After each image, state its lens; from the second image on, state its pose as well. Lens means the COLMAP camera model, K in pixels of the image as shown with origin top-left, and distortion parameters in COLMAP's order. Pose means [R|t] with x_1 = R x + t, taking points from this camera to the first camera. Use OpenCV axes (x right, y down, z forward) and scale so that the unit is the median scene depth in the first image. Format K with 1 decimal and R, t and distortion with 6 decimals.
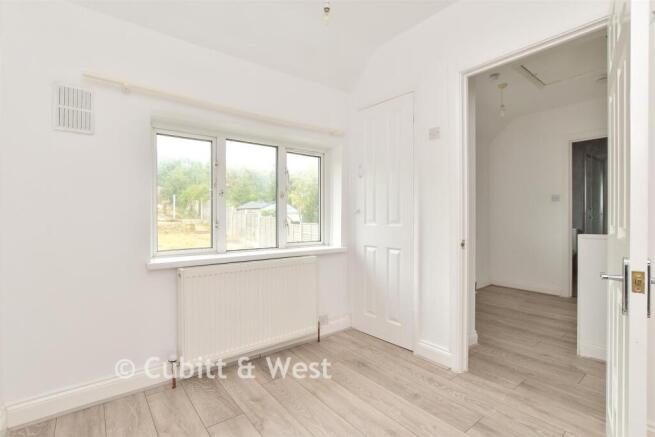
lens RADIAL K [[312.5, 0, 327.5], [0, 312.5, 218.5], [0, 0, 1]] dist [0.001826, 0.000290]
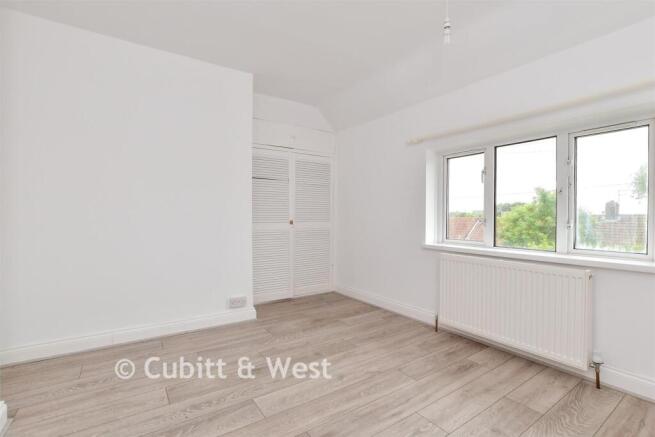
lens RADIAL K [[288.3, 0, 326.1], [0, 288.3, 211.5], [0, 0, 1]] dist [0.000167, -0.023243]
pose [[-0.084134, -0.014743, -0.996345, 0.750372], [0.000717, 0.999889, -0.014856, -0.006920], [0.996454, -0.001964, -0.084114, 0.471704]]
